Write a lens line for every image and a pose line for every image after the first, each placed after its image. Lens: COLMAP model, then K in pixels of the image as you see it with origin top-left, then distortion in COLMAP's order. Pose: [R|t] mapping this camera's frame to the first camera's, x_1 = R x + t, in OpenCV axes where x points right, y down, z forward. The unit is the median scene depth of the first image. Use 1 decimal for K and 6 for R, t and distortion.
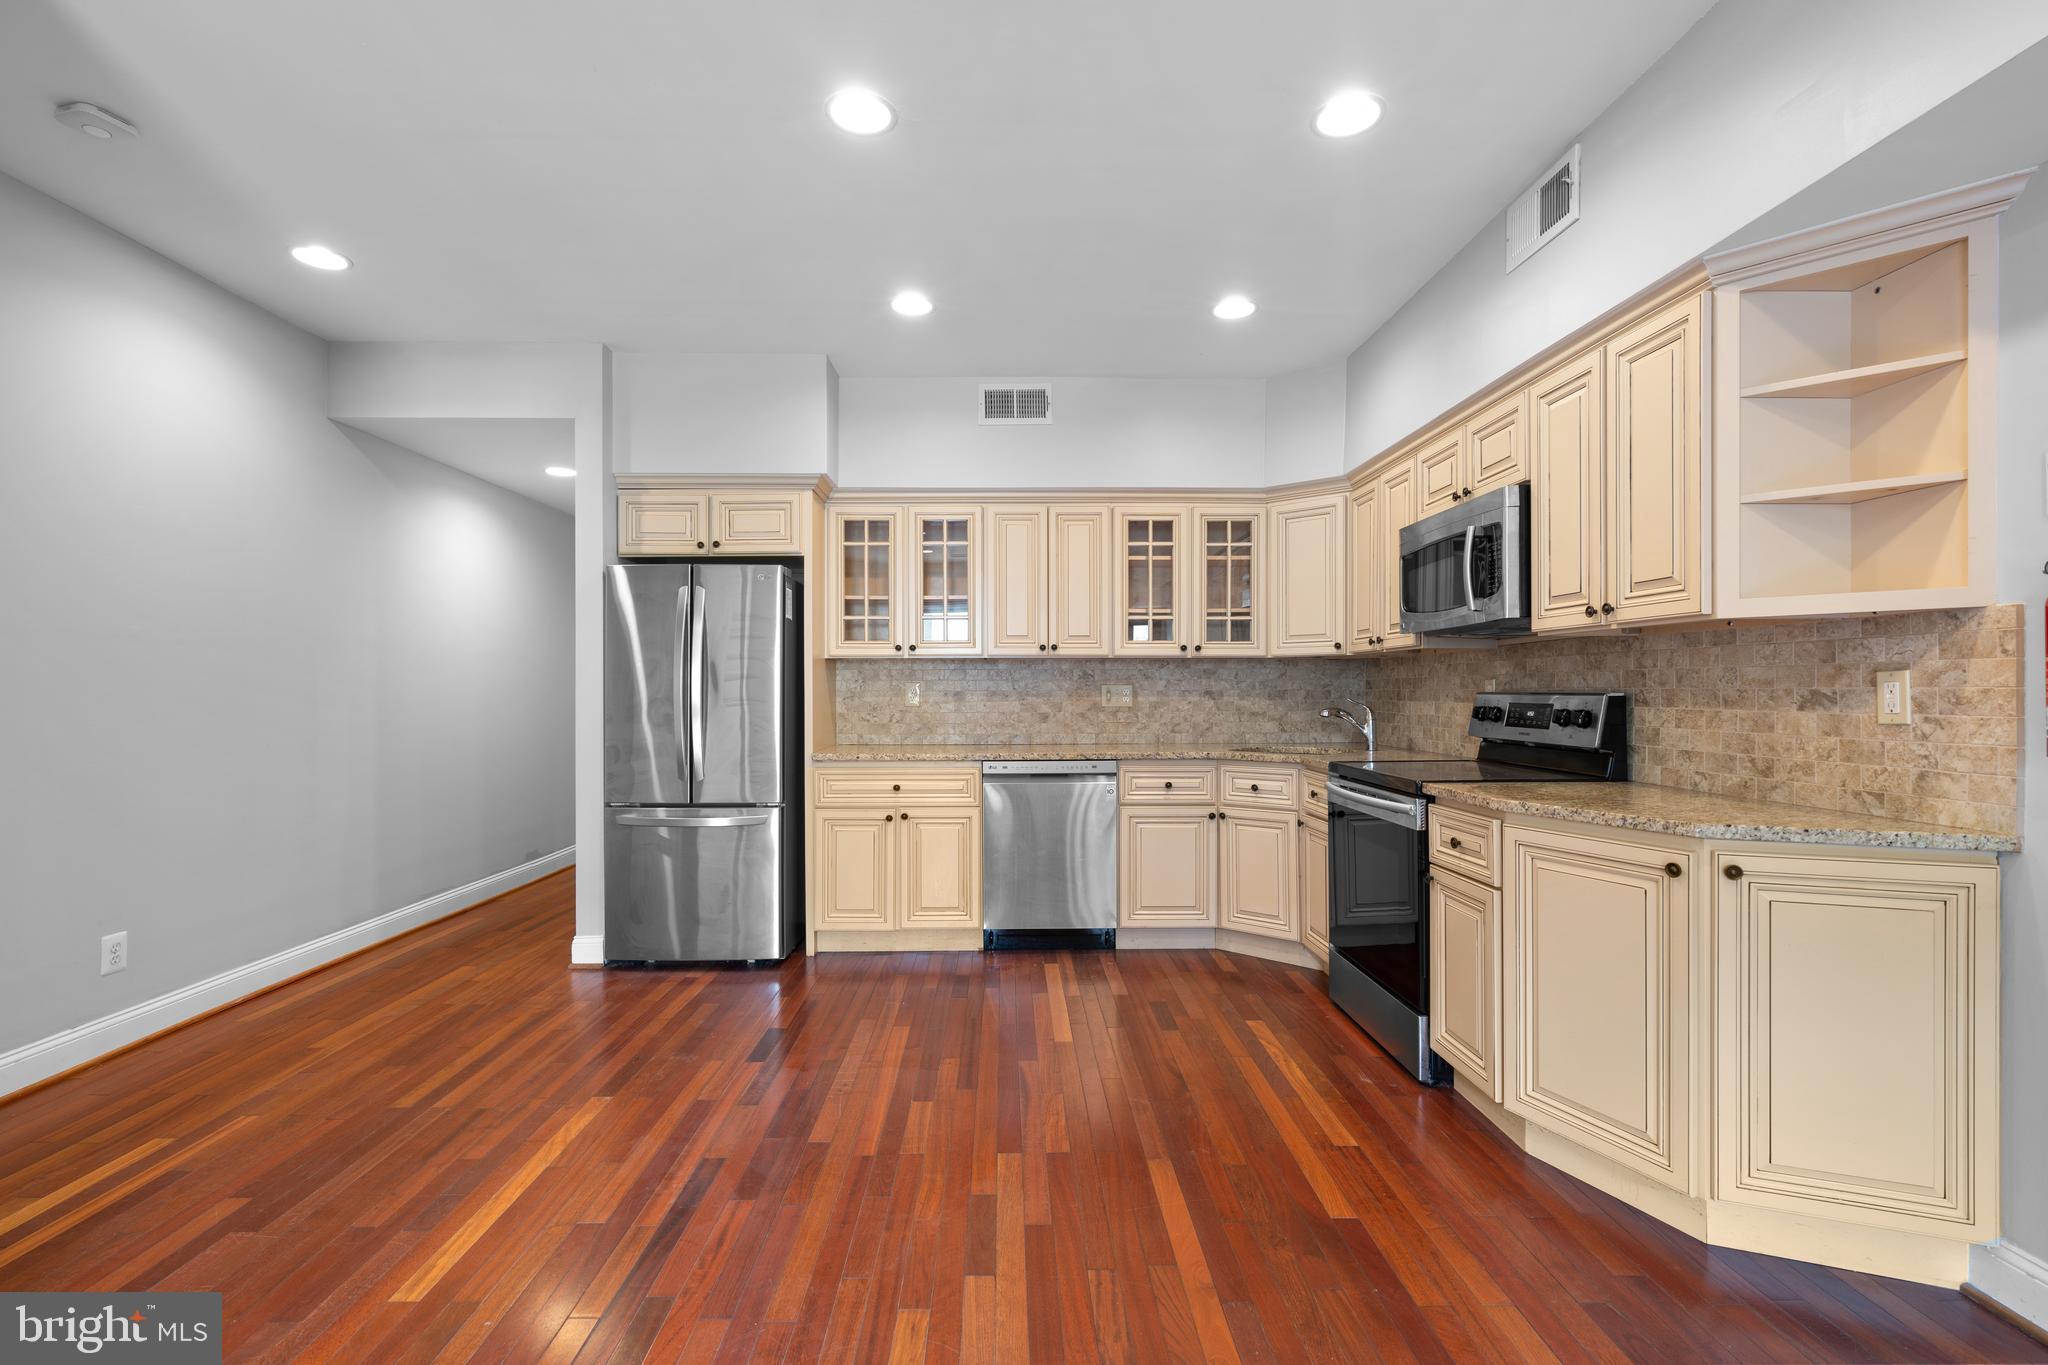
lens RADIAL K [[930.9, 0, 1019.0], [0, 930.9, 684.2], [0, 0, 1]] dist [-0.001311, 0.000376]
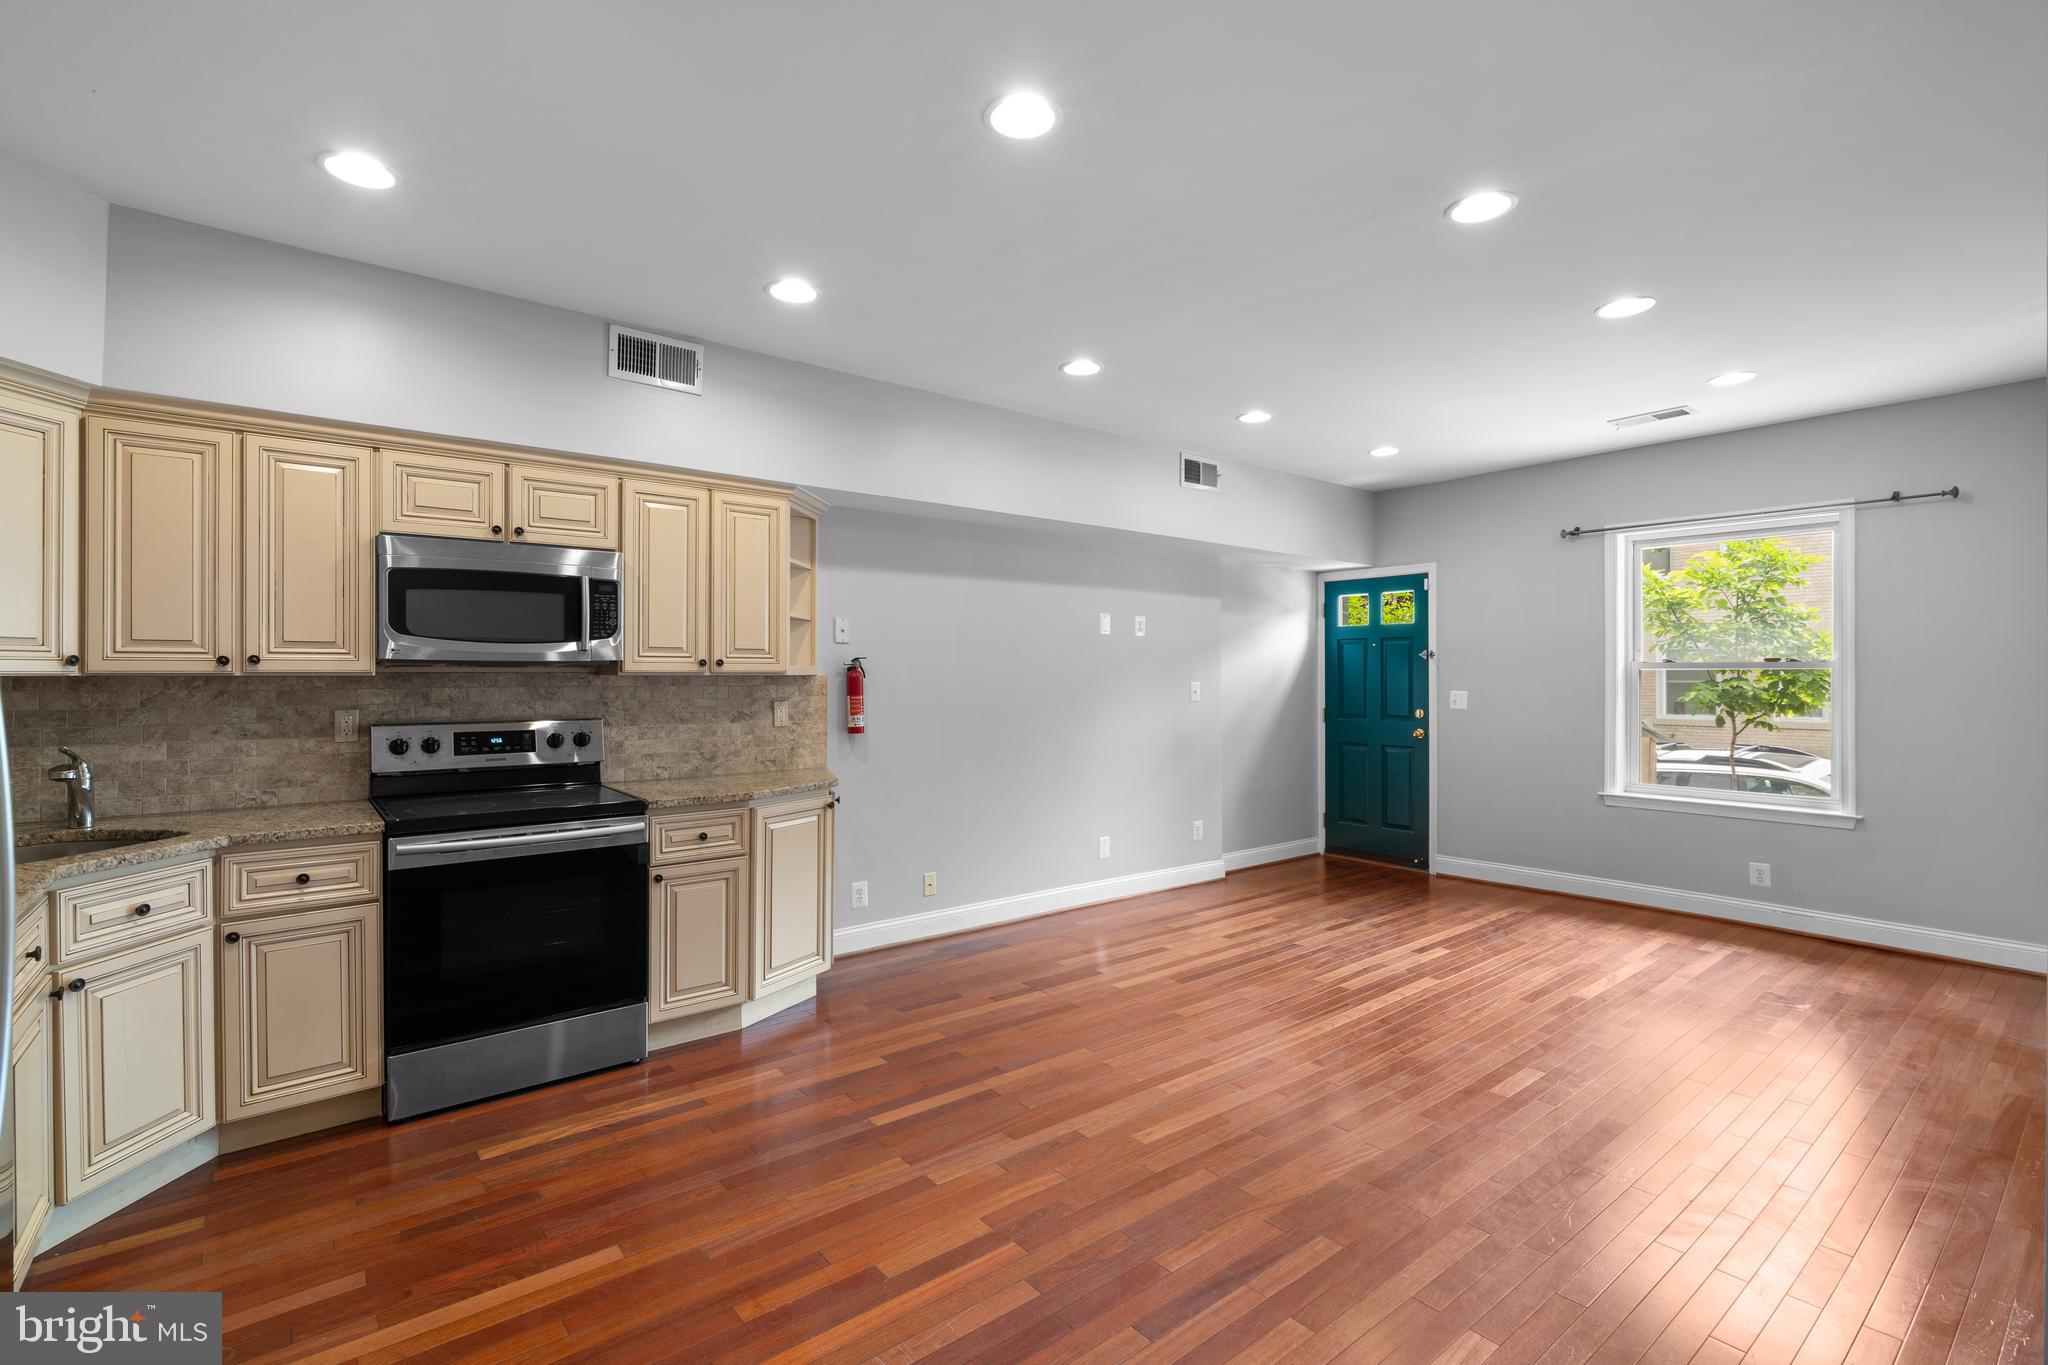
lens RADIAL K [[928.8, 0, 1004.8], [0, 928.8, 671.5], [0, 0, 1]] dist [-0.001574, 0.000268]
pose [[-0.609947, 0.004743, 0.792428, -0.511977], [-0.003616, 0.999955, -0.008769, -0.031708], [-0.792434, -0.008214, -0.609902, 0.908587]]
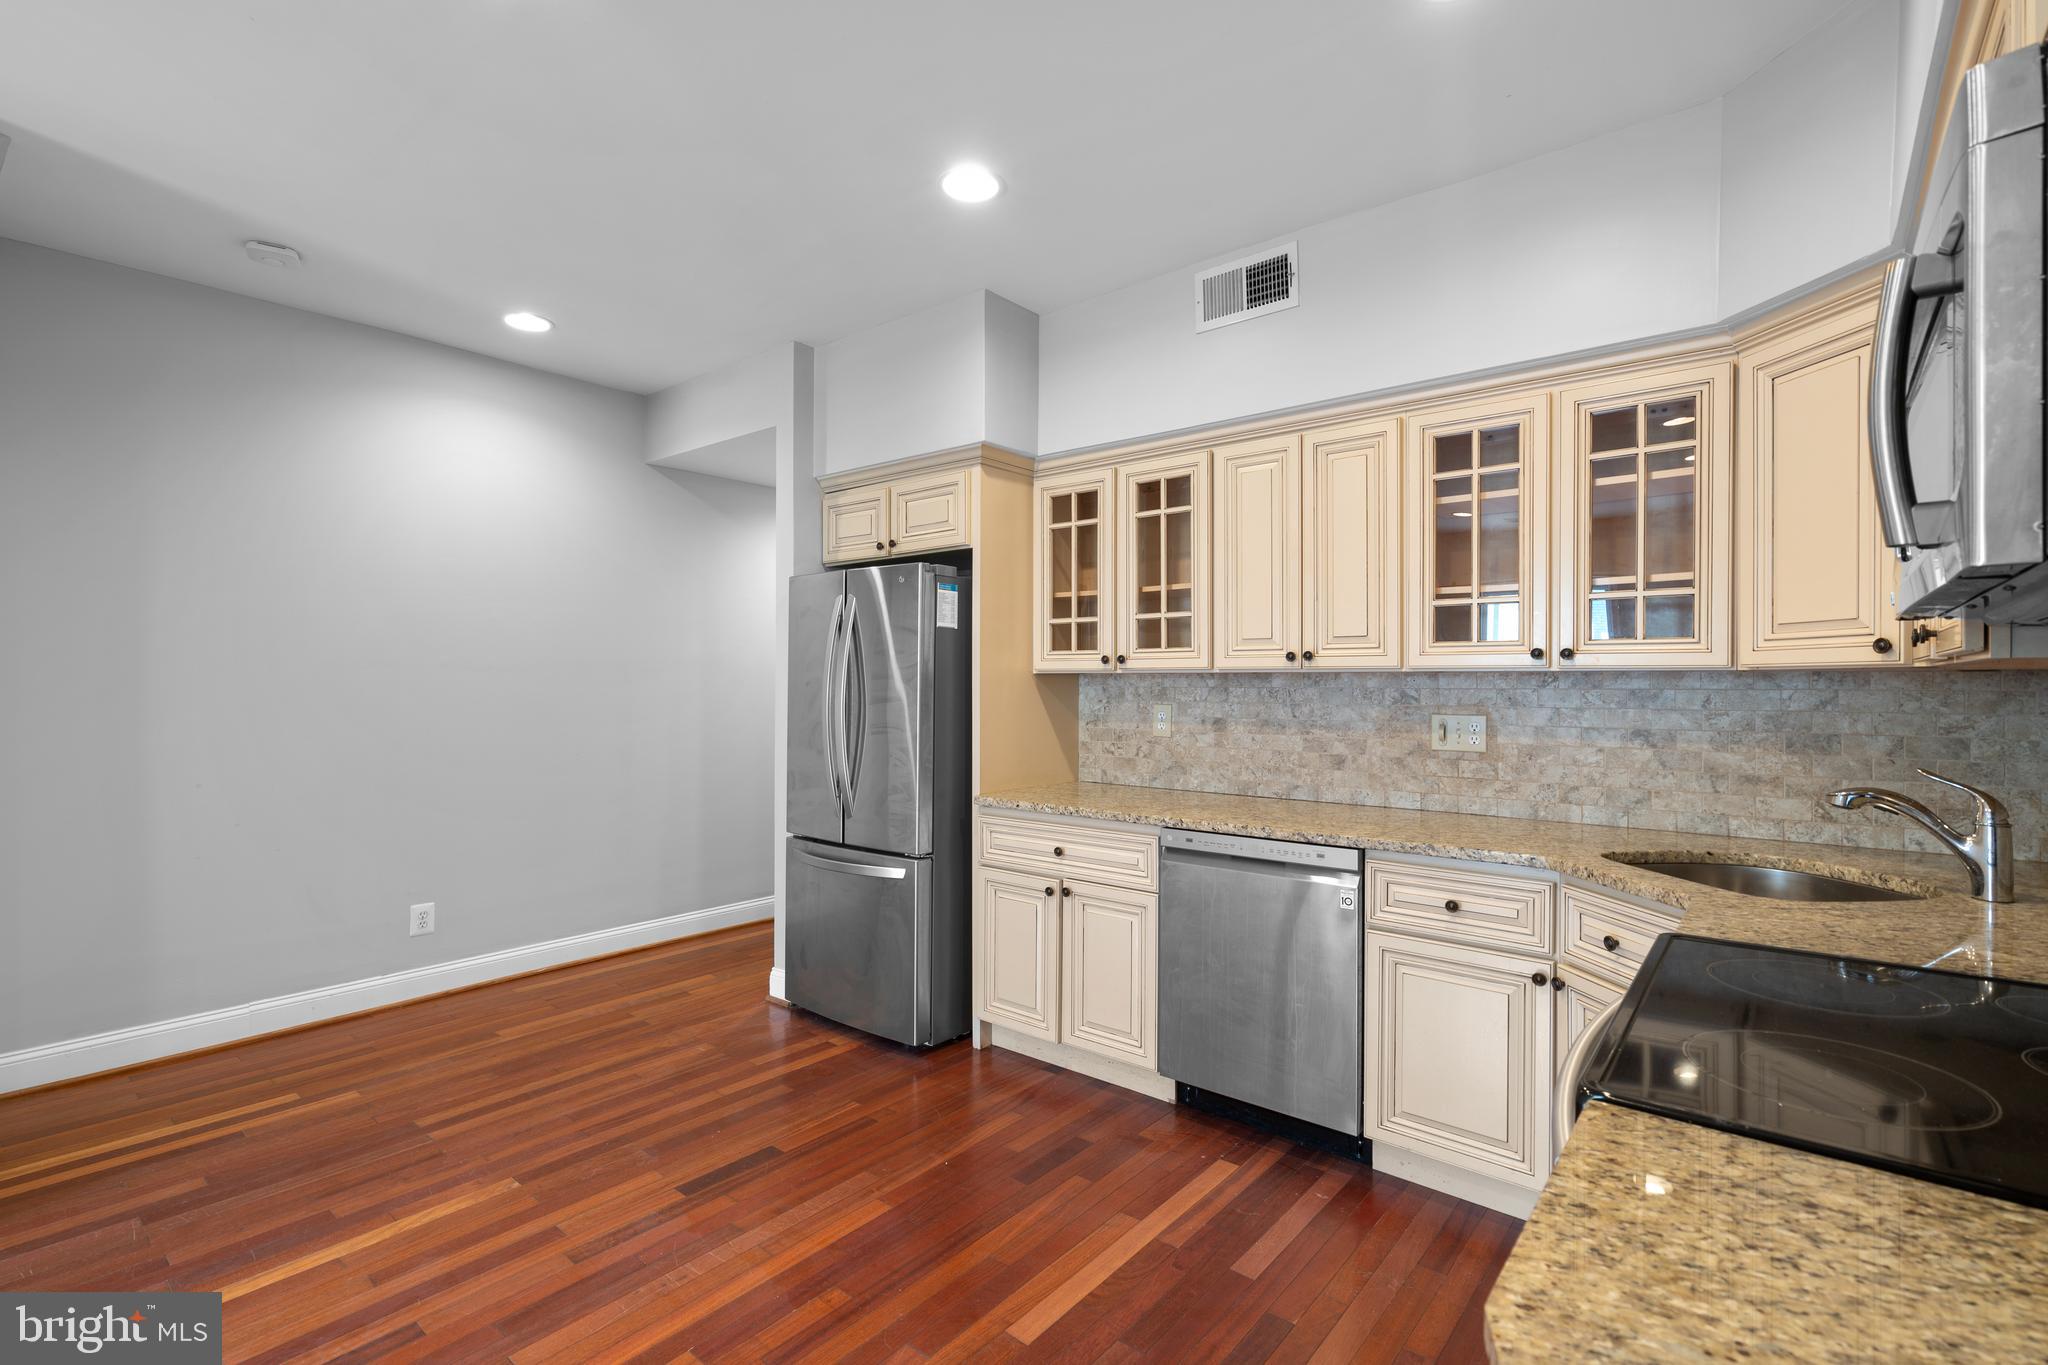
lens RADIAL K [[944.1, 0, 1018.2], [0, 944.1, 677.3], [0, 0, 1]] dist [-0.000865, 0.000102]
pose [[0.756562, 0.001303, -0.653920, 0.334638], [-0.001537, 0.999999, 0.000215, -0.026699], [0.653920, 0.000843, 0.756563, 0.414208]]
